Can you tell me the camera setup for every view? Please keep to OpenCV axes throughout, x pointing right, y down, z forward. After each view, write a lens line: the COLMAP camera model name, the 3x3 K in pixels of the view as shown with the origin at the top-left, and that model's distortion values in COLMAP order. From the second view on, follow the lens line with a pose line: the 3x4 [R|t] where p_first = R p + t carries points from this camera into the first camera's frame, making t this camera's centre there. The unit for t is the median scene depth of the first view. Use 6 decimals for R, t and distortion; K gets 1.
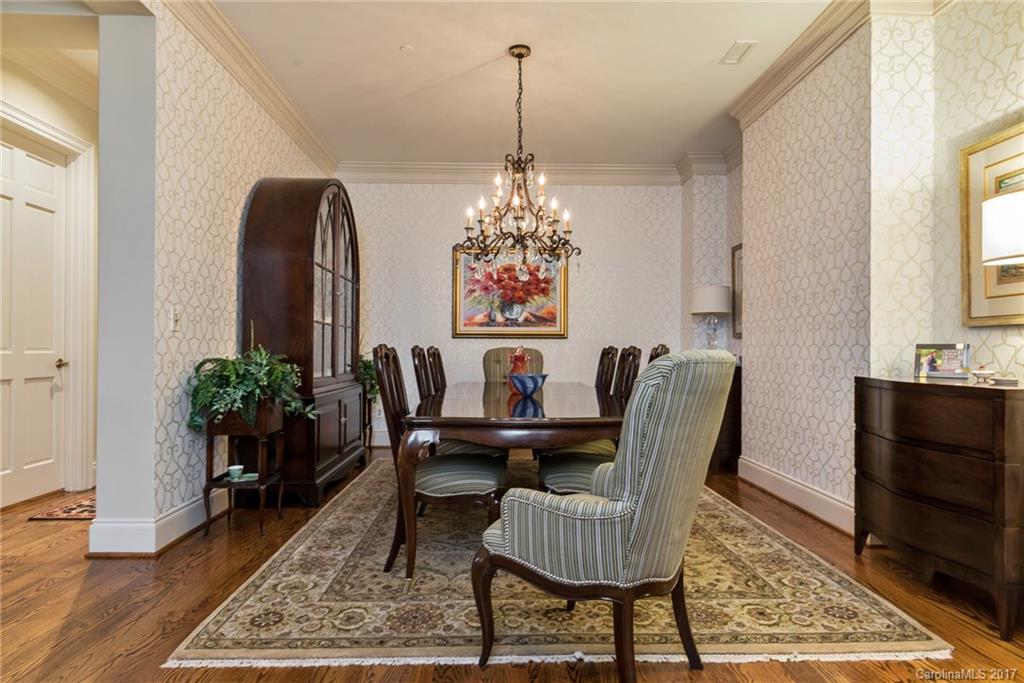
lens RADIAL K [[594.4, 0, 509.3], [0, 594.4, 346.7], [0, 0, 1]] dist [0.000466, 0.001403]
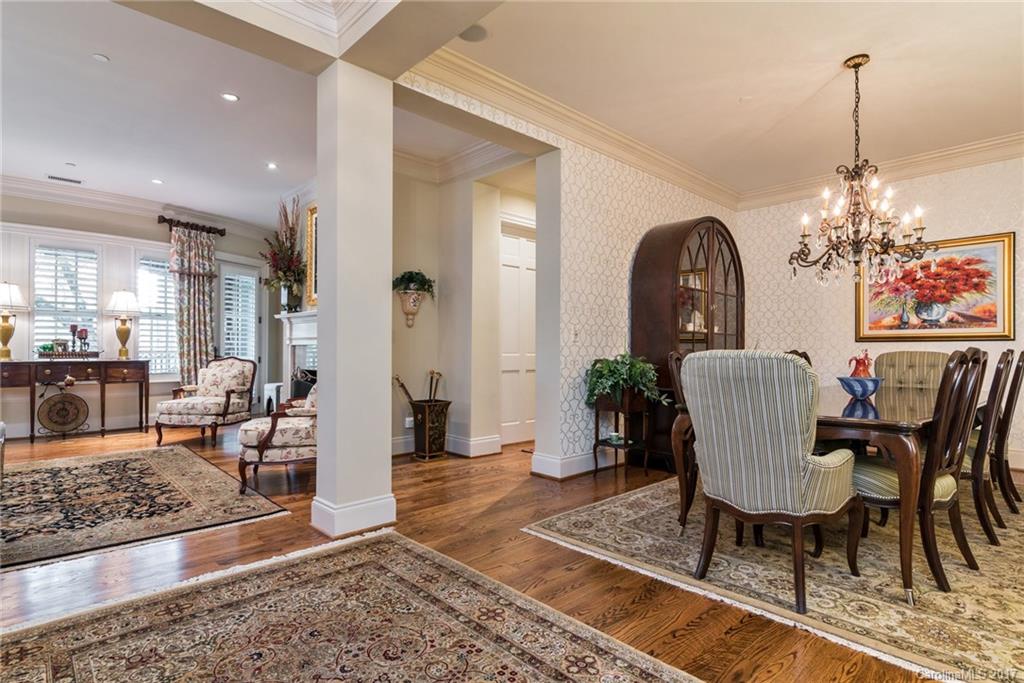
lens RADIAL K [[512.9, 0, 510.4], [0, 512.9, 346.5], [0, 0, 1]] dist [-0.003616, 0.001056]
pose [[0.670045, -0.010450, -0.742247, 0.288822], [0.003670, 0.999935, -0.010764, 0.000913], [0.742311, 0.004488, 0.670040, -0.032305]]
